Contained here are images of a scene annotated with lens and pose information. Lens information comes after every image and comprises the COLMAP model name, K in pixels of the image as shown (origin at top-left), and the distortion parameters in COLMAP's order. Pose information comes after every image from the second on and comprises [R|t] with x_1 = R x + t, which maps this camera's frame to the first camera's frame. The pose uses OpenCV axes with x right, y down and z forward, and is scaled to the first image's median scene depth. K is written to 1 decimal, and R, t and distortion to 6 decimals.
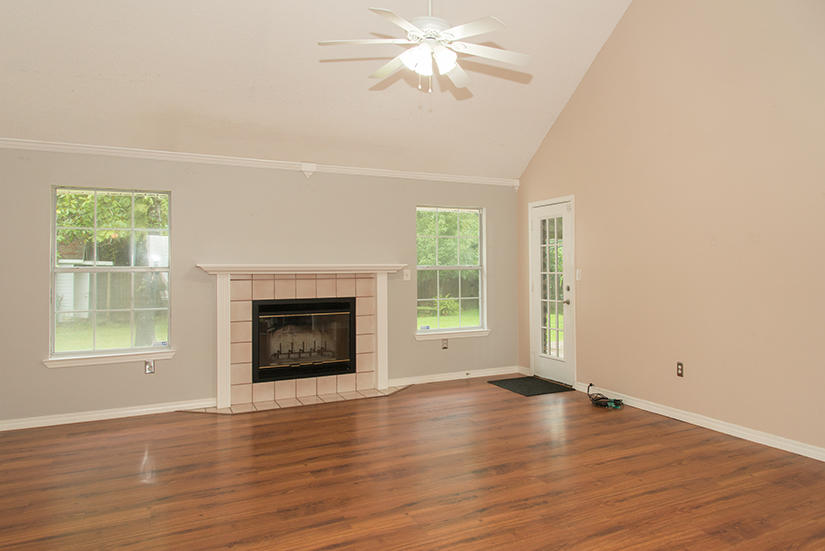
lens RADIAL K [[575.2, 0, 407.3], [0, 575.2, 234.0], [0, 0, 1]] dist [0.004424, -0.002054]
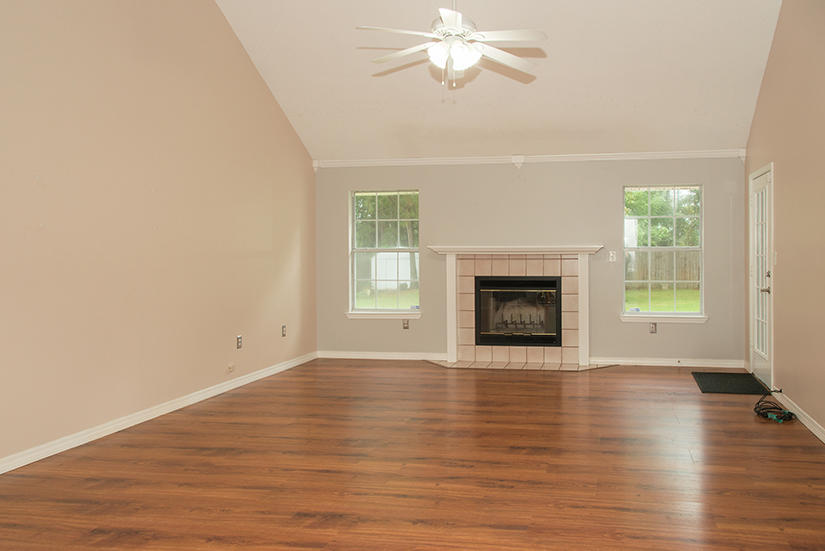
lens RADIAL K [[502.5, 0, 412.6], [0, 502.5, 236.1], [0, 0, 1]] dist [0.002326, -0.000914]
pose [[0.813171, -0.013238, -0.581874, 0.234608], [0.032702, 0.999201, 0.022969, 0.004256], [0.581105, -0.037707, 0.812955, 0.083902]]
